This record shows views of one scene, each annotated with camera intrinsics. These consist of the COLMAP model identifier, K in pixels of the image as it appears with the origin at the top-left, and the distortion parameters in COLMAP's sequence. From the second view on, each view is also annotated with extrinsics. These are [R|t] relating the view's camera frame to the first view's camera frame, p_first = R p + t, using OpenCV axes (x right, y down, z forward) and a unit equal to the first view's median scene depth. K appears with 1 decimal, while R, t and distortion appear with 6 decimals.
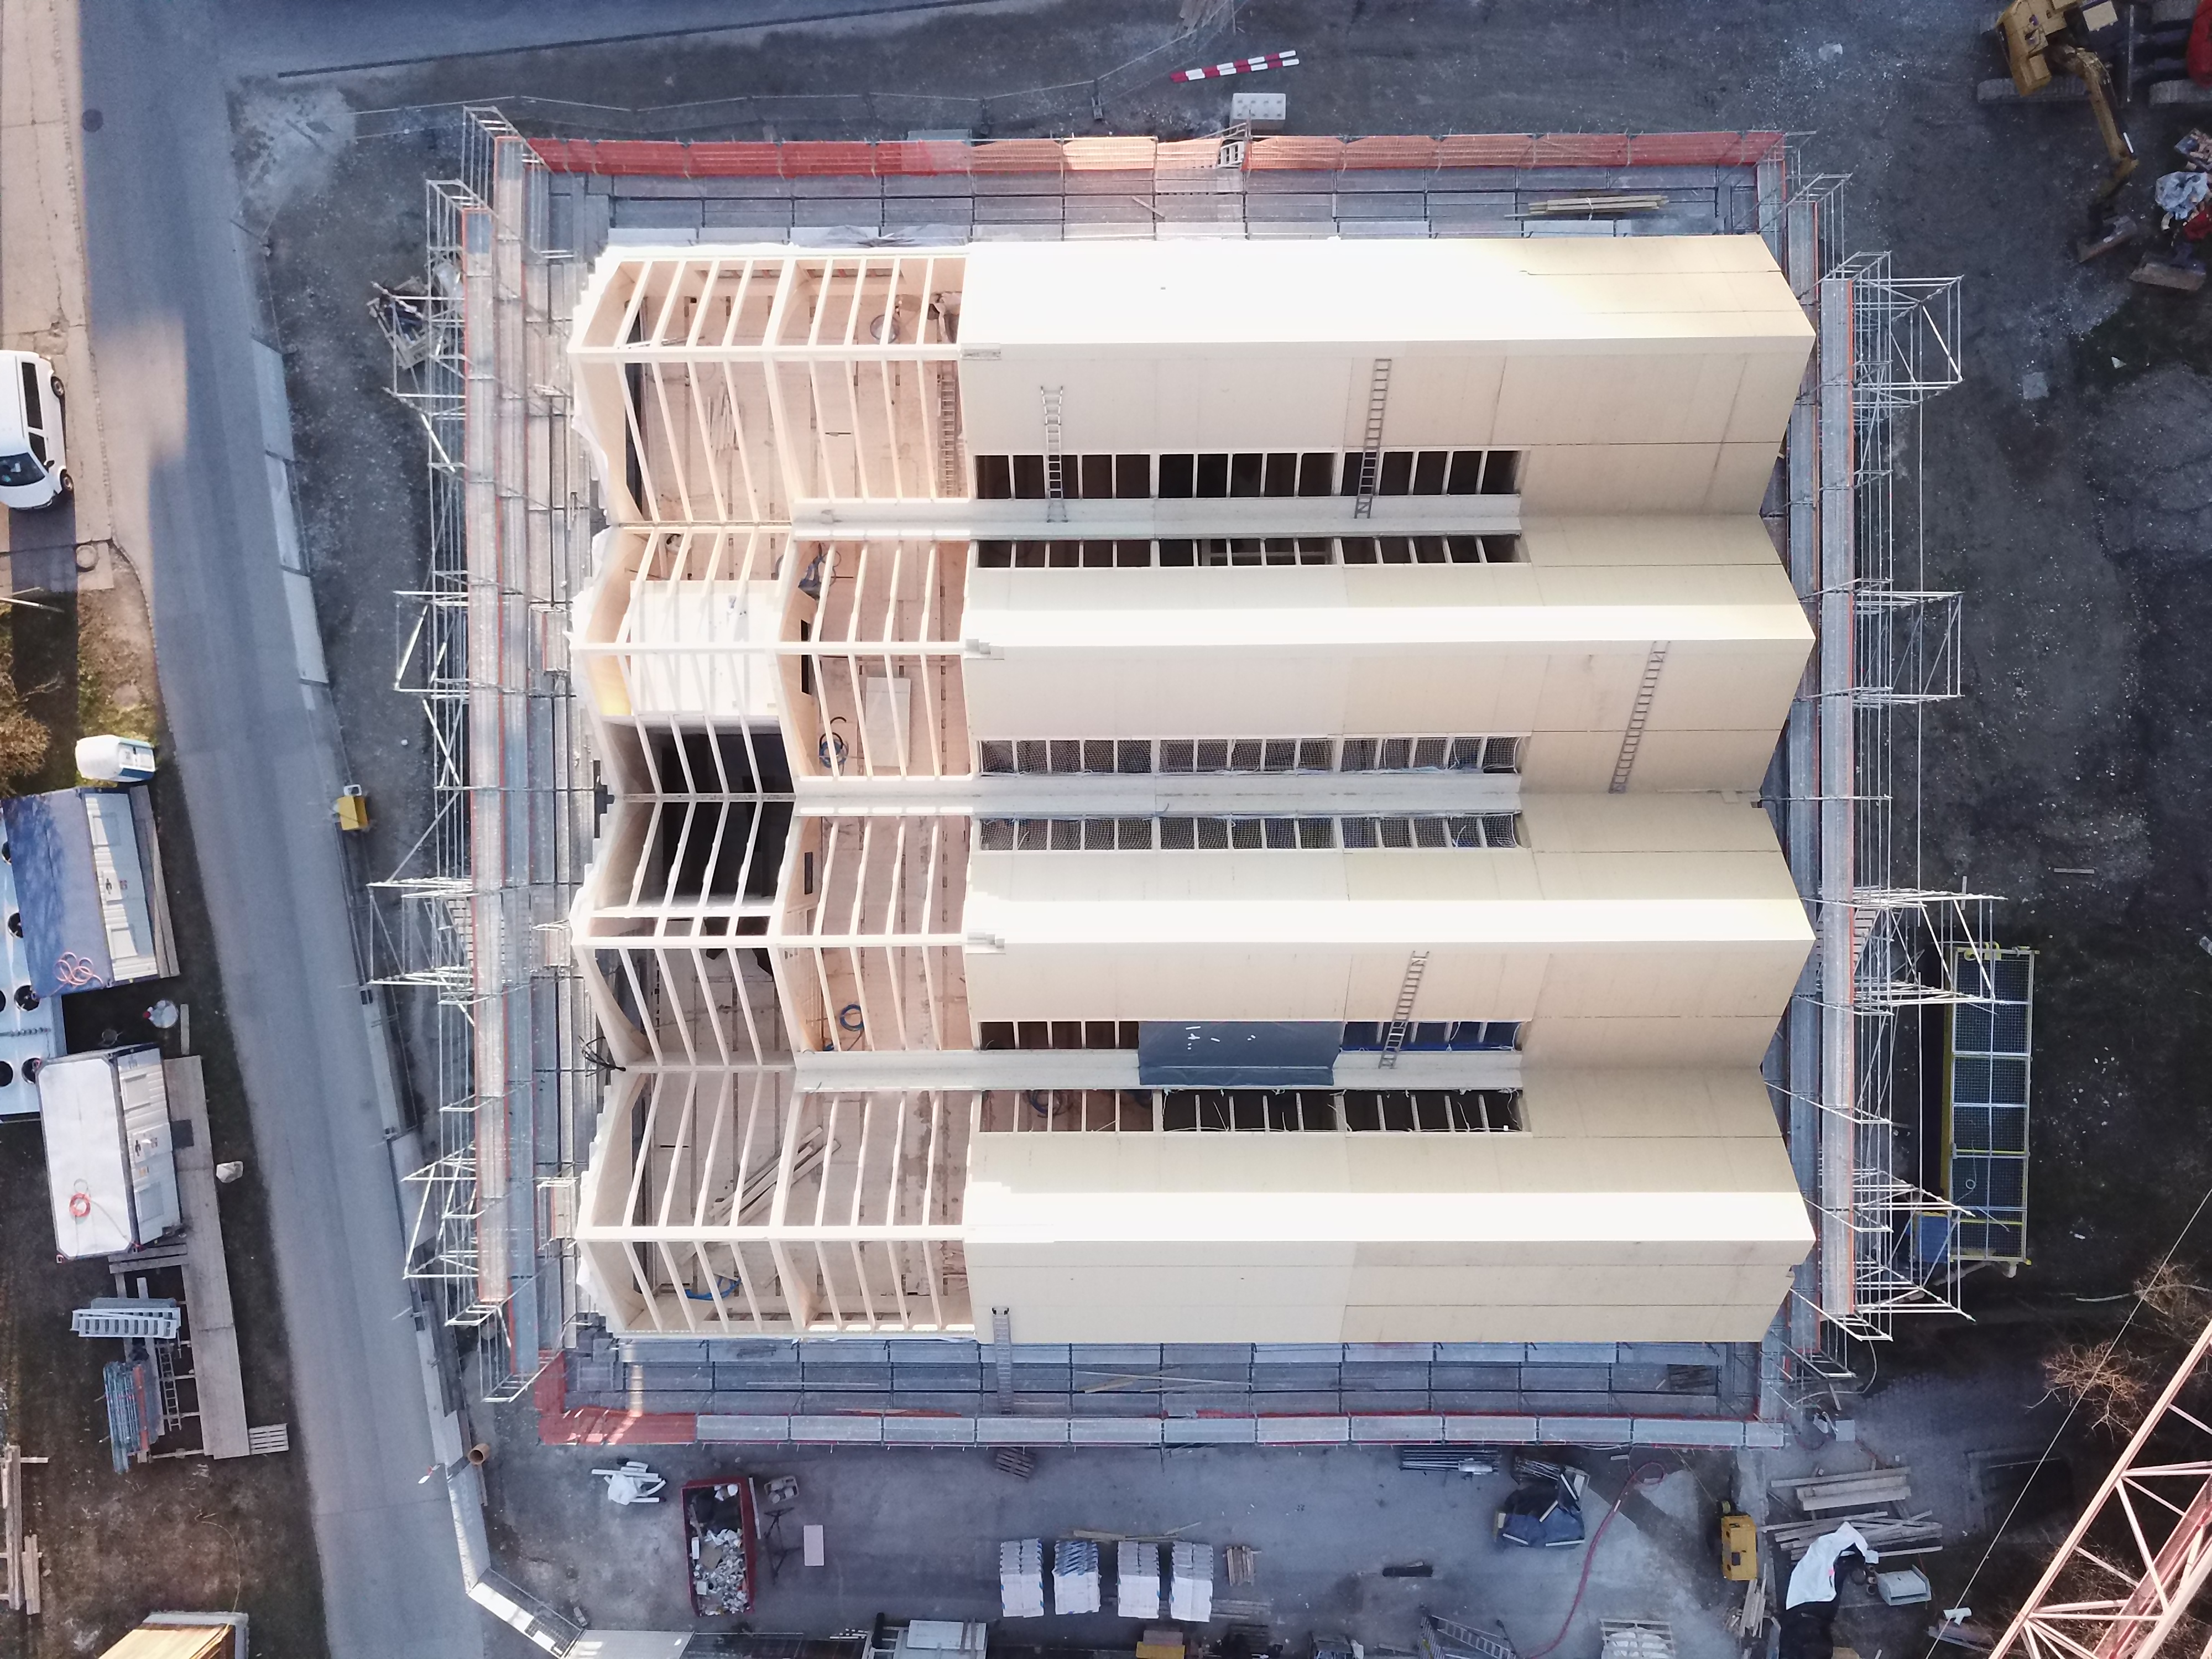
lens RADIAL K [[1672.7, 0, 1116.4], [0, 1672.7, 839.3], [0, 0, 1]] dist [-0.009024, -0.001964]
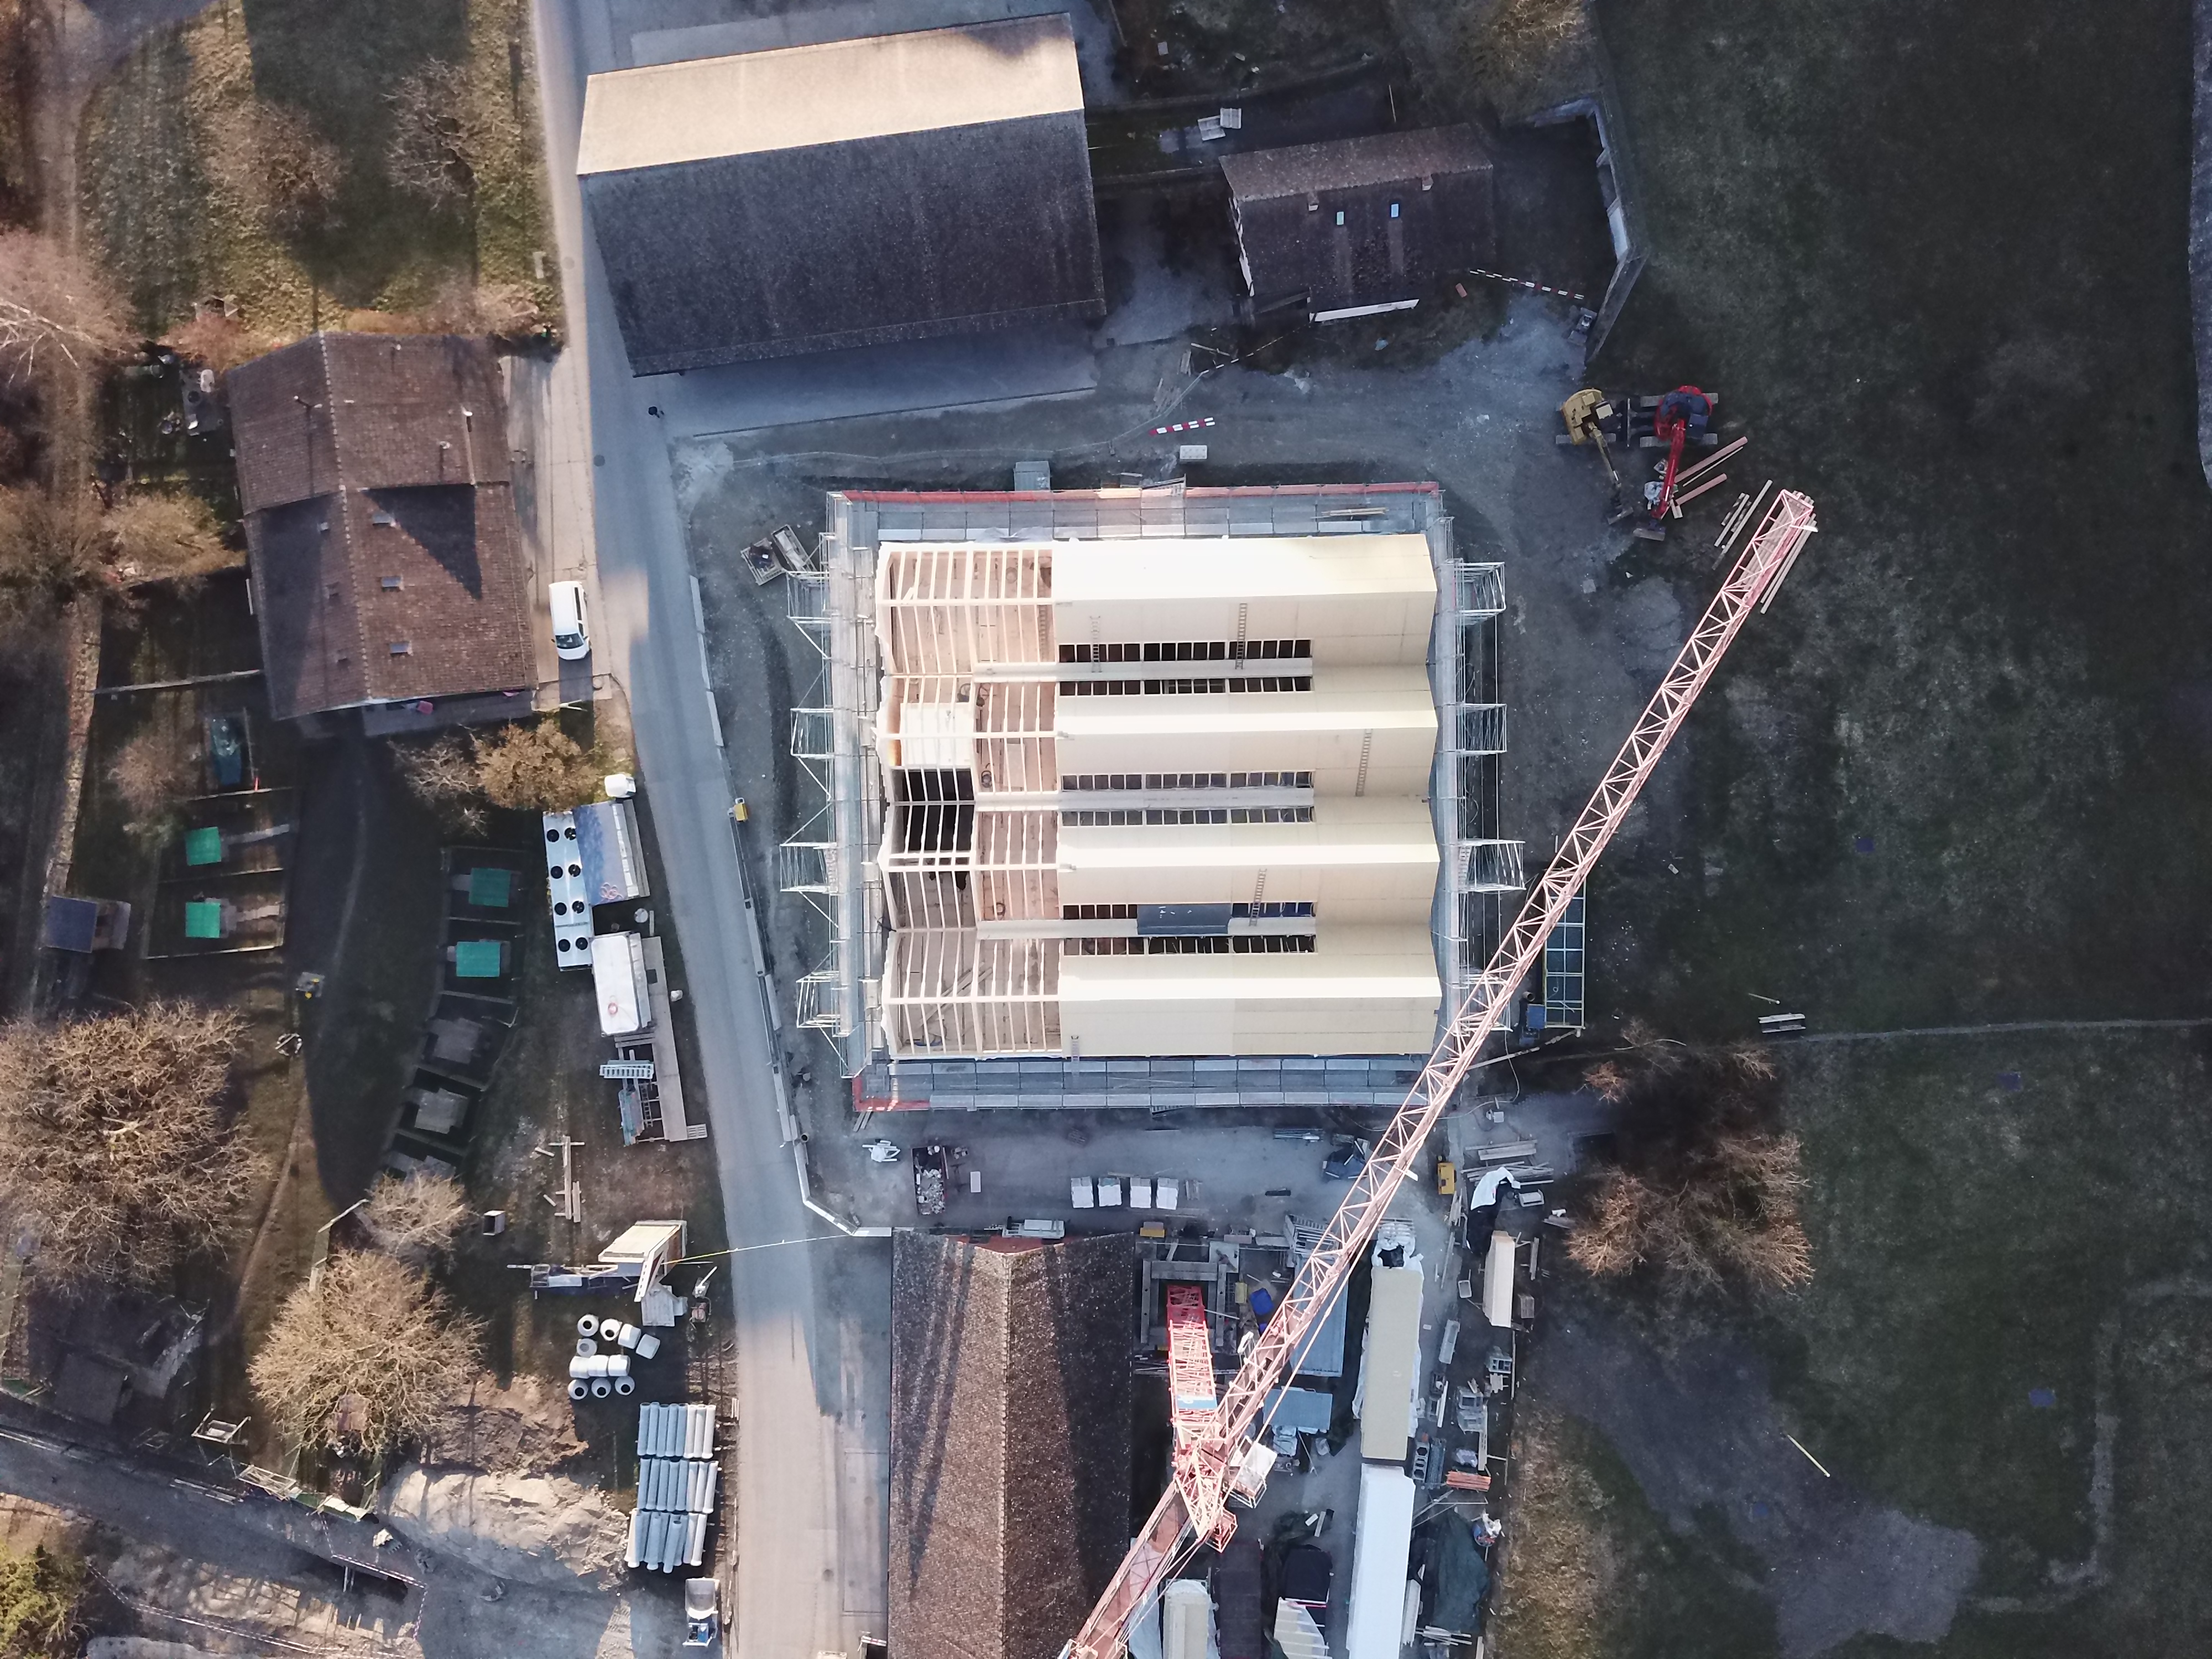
lens RADIAL K [[1672.7, 0, 1088.7], [0, 1672.7, 831.0], [0, 0, 1]] dist [-0.009024, -0.001964]
pose [[0.999737, -0.010630, -0.020330, -0.003658], [0.010639, 0.999943, 0.000317, 0.010762], [0.020325, -0.000533, 0.999793, -1.000968]]
